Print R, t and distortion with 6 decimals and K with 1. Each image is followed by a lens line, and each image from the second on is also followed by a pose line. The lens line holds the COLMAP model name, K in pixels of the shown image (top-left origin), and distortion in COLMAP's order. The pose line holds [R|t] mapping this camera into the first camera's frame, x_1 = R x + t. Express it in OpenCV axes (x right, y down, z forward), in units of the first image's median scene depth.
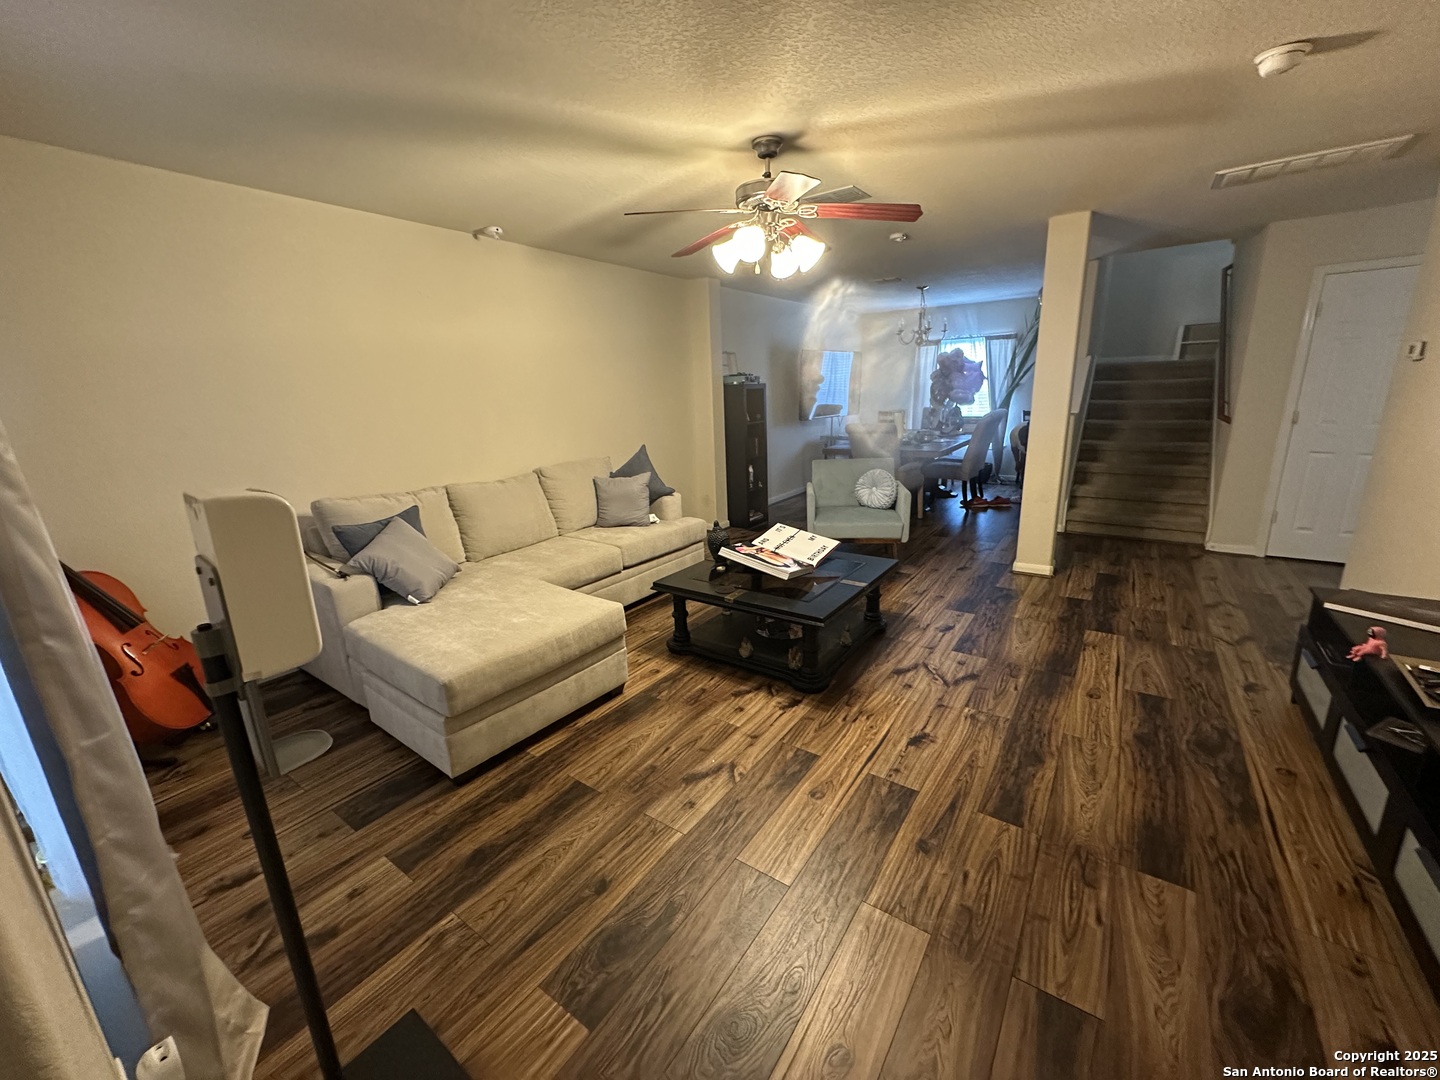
lens RADIAL K [[576.5, 0, 719.7], [0, 576.5, 538.0], [0, 0, 1]] dist [-0.000974, 0.000541]
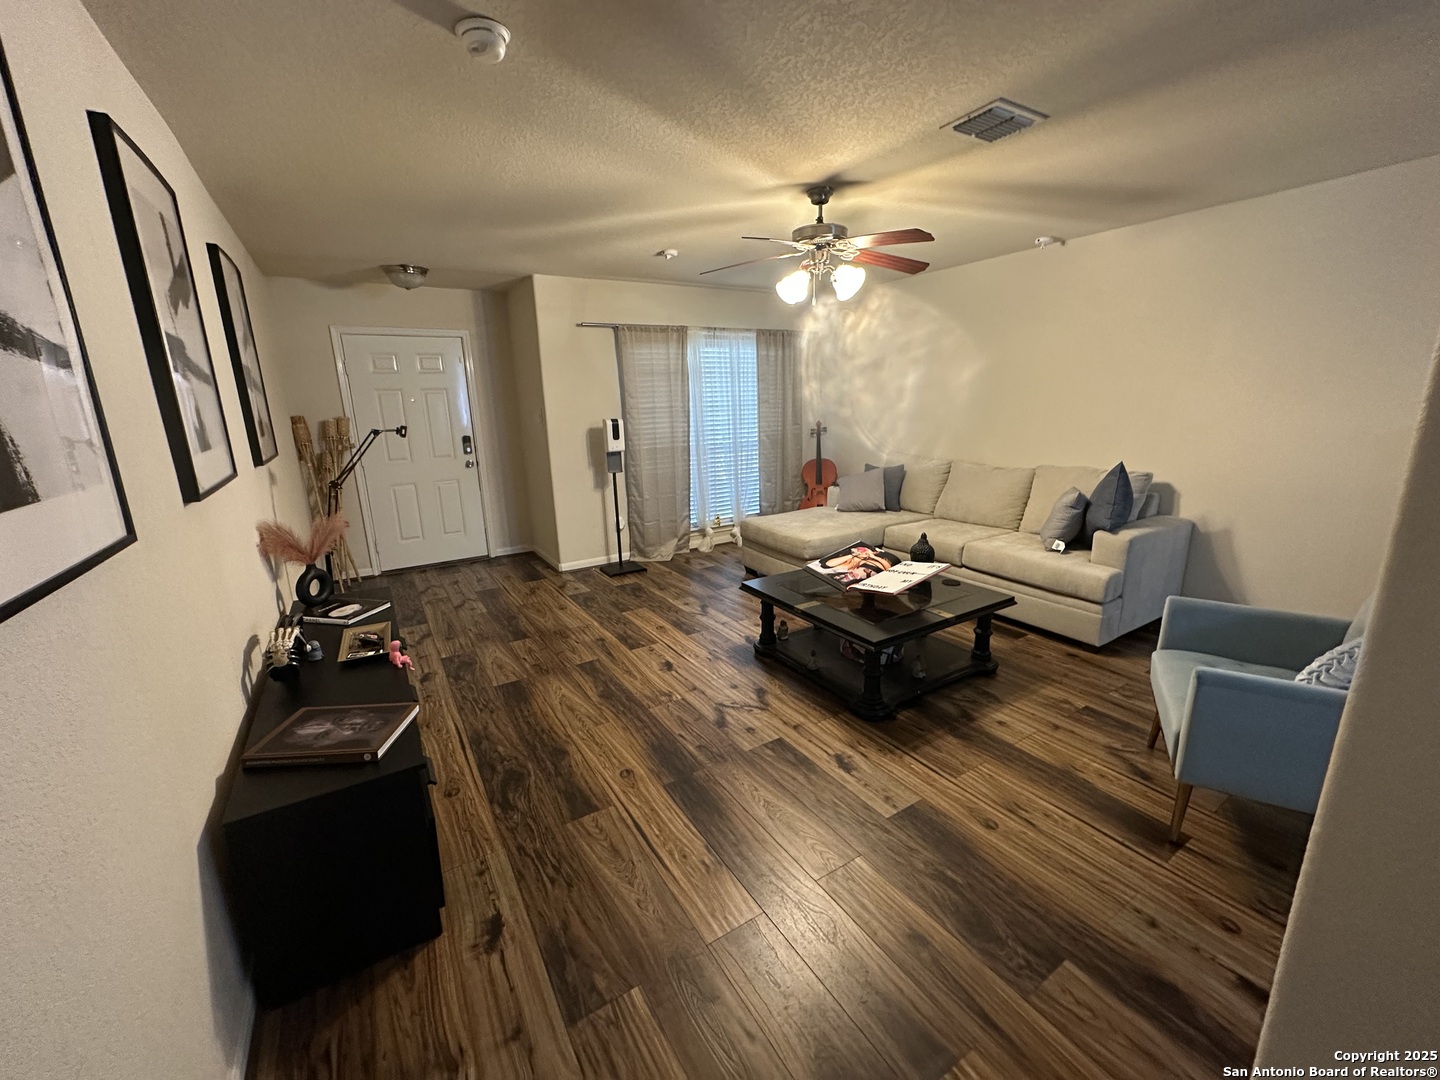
lens RADIAL K [[576.5, 0, 719.7], [0, 576.5, 538.0], [0, 0, 1]] dist [-0.000974, 0.000541]
pose [[-0.393913, 0.258526, -0.882041, 1.438544], [-0.194116, 0.914586, 0.354756, -0.437078], [0.898416, 0.310961, -0.310084, 1.458024]]
